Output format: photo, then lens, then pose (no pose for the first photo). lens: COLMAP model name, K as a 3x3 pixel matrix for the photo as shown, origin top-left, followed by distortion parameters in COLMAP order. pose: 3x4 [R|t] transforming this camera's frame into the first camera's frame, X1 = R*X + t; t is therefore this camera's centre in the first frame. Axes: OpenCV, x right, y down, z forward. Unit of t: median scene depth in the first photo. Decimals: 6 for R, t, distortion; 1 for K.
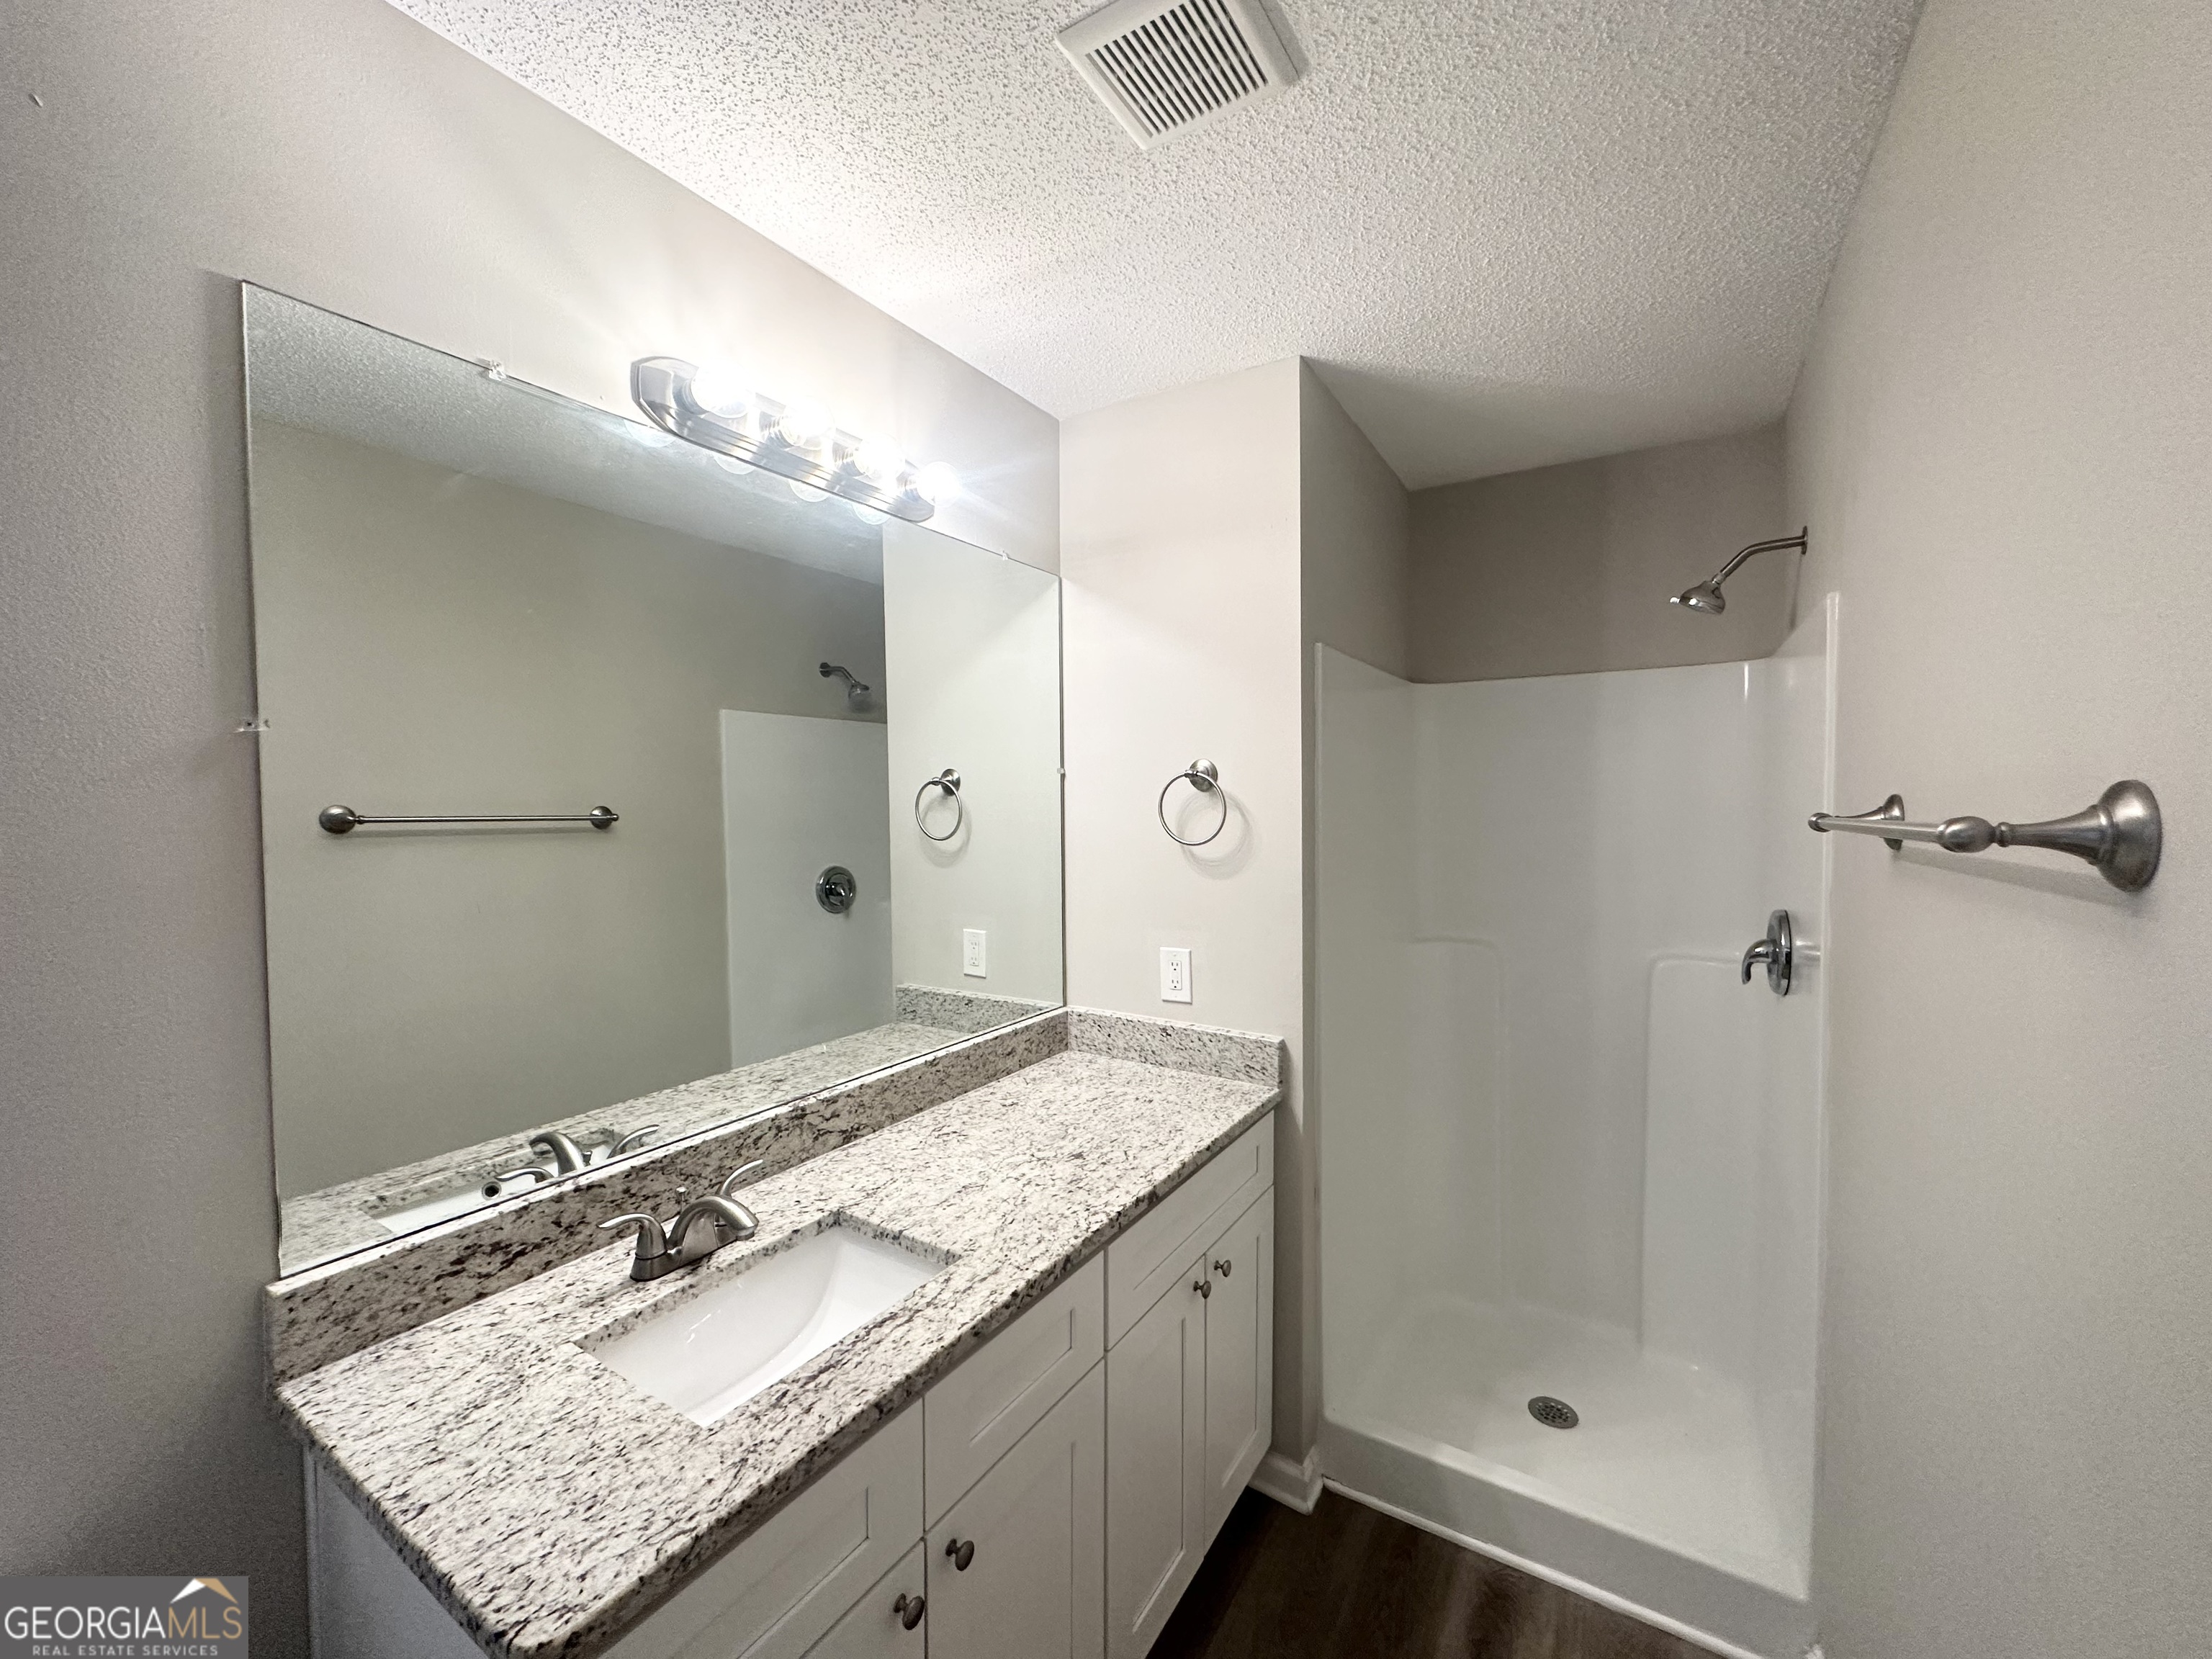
lens RADIAL K [[888.7, 0, 1116.2], [0, 888.7, 828.8], [0, 0, 1]] dist [0.011868, -0.000156]
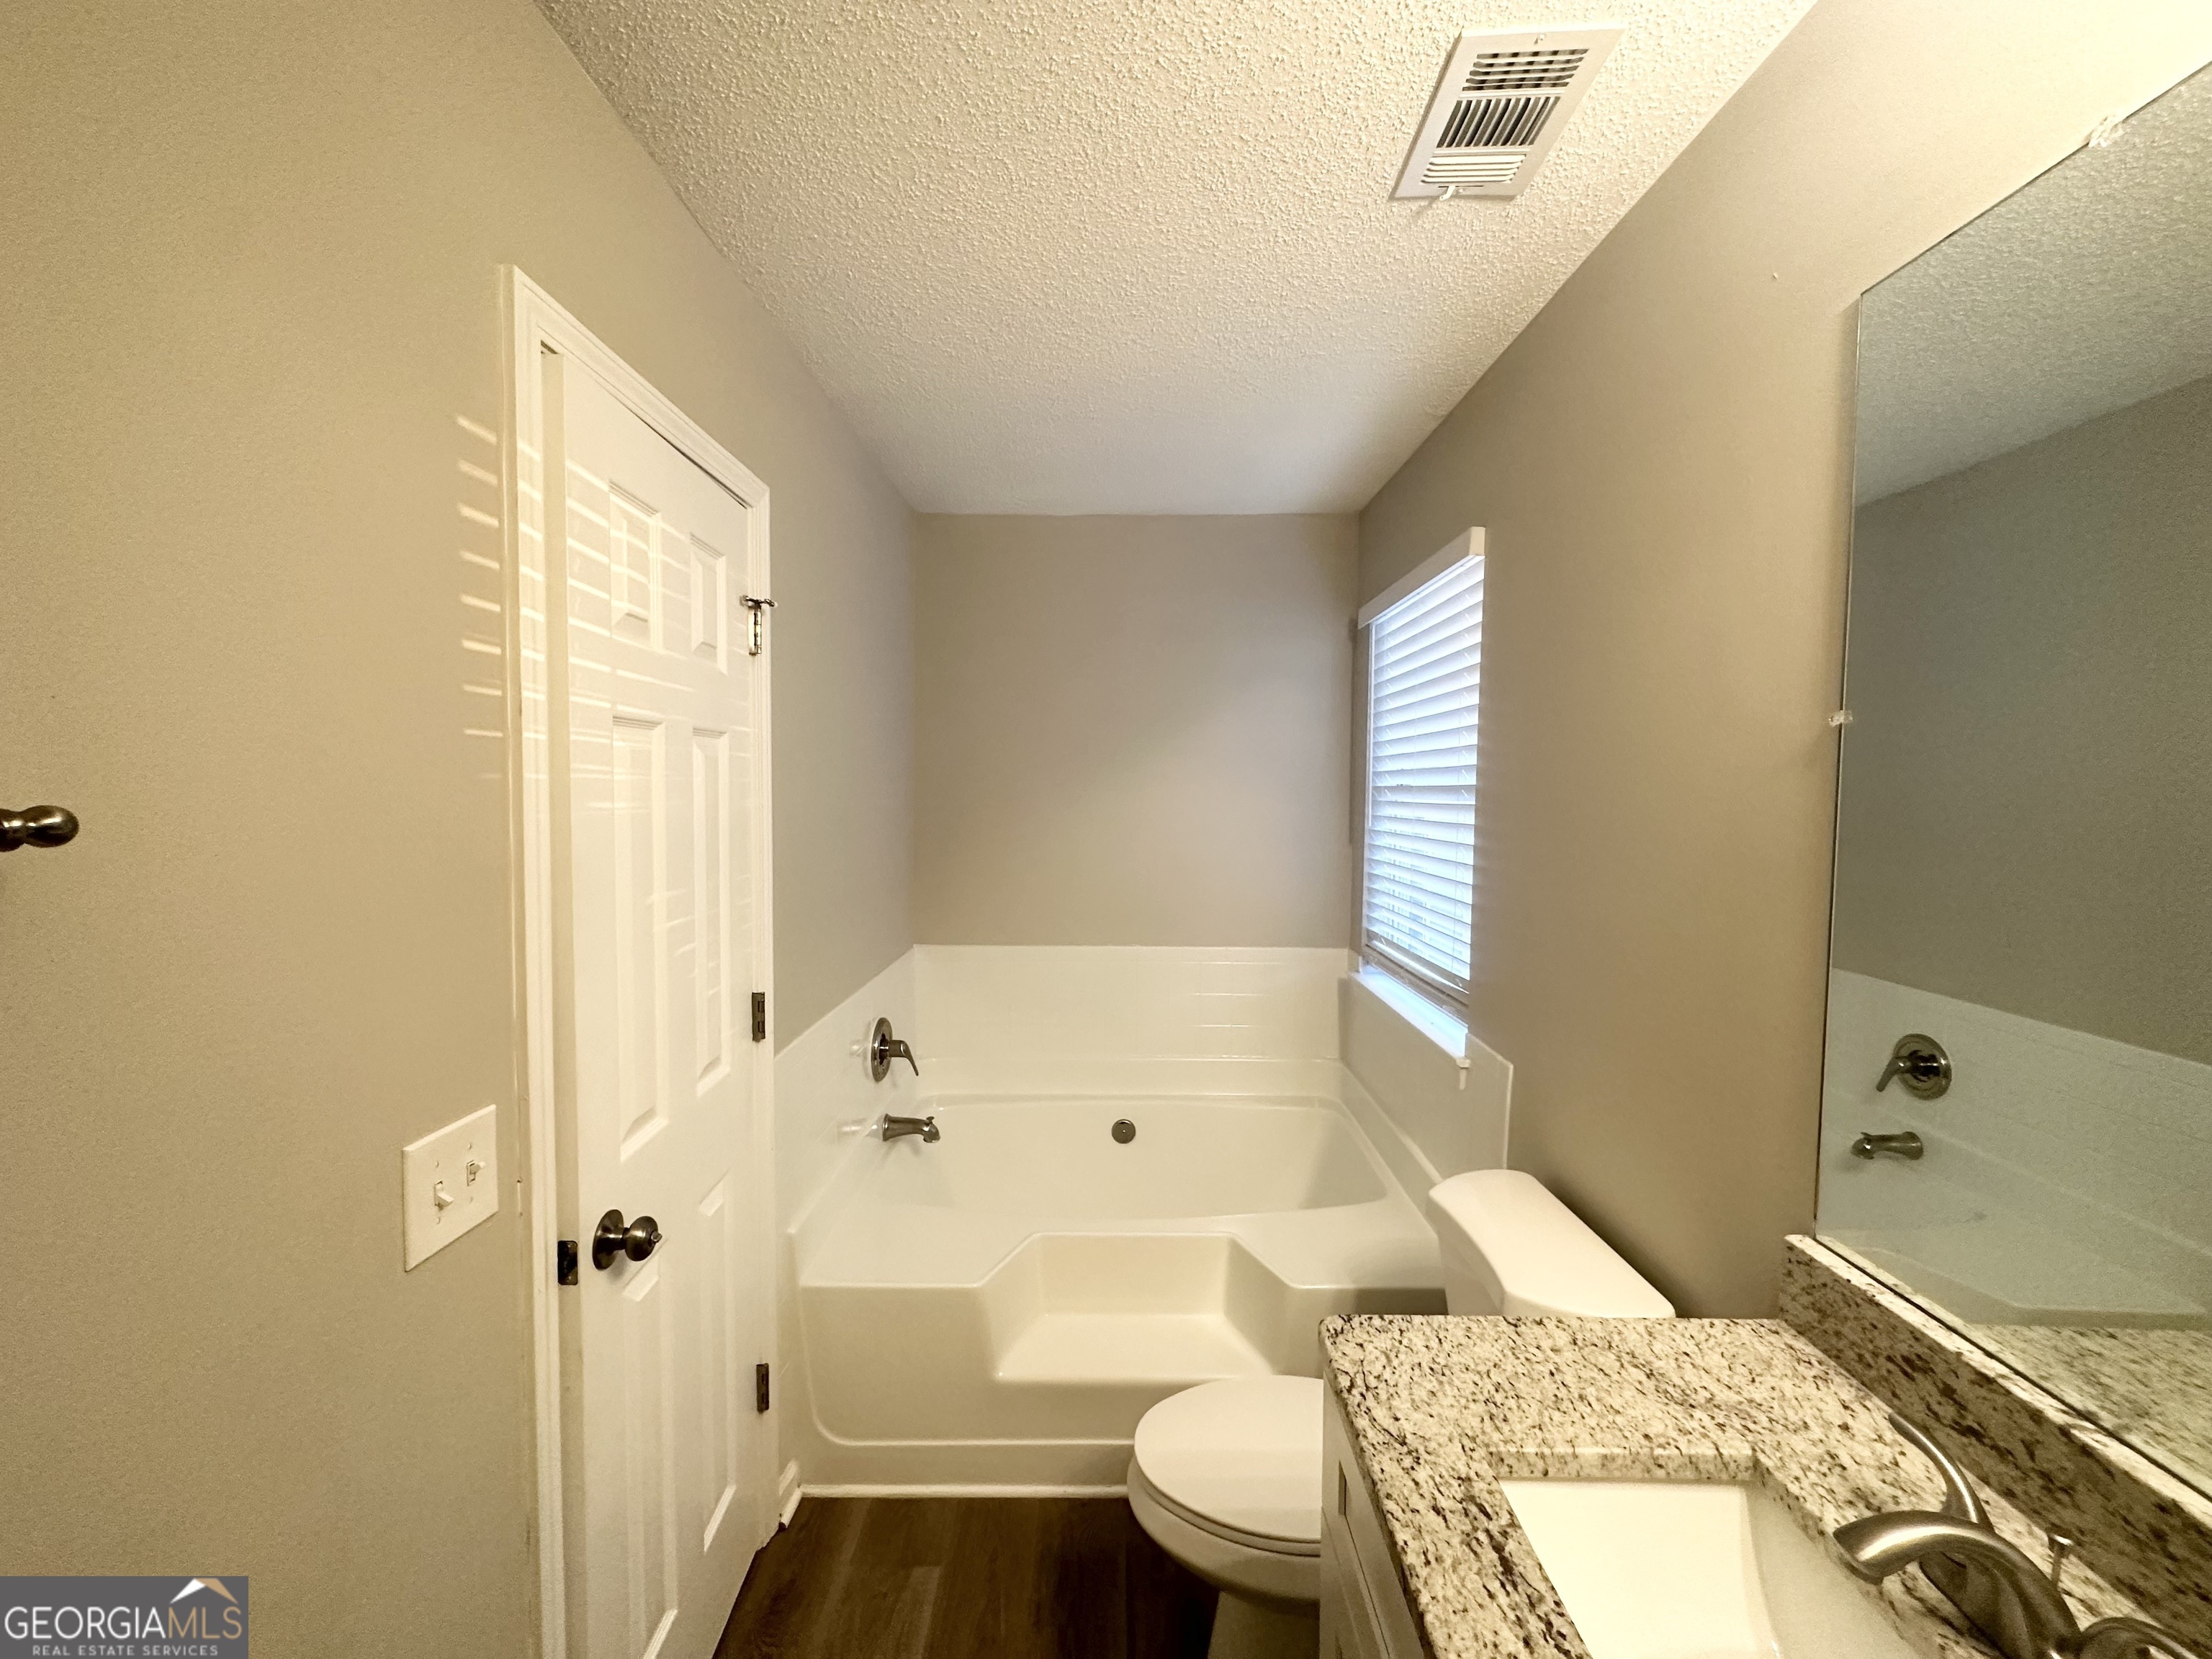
lens RADIAL K [[888.7, 0, 1116.2], [0, 888.7, 828.8], [0, 0, 1]] dist [0.011868, -0.000156]
pose [[-0.852426, 0.022373, -0.522369, 0.289553], [-0.022911, 0.996526, 0.080068, -0.046695], [0.522346, 0.080220, -0.848952, 1.268803]]
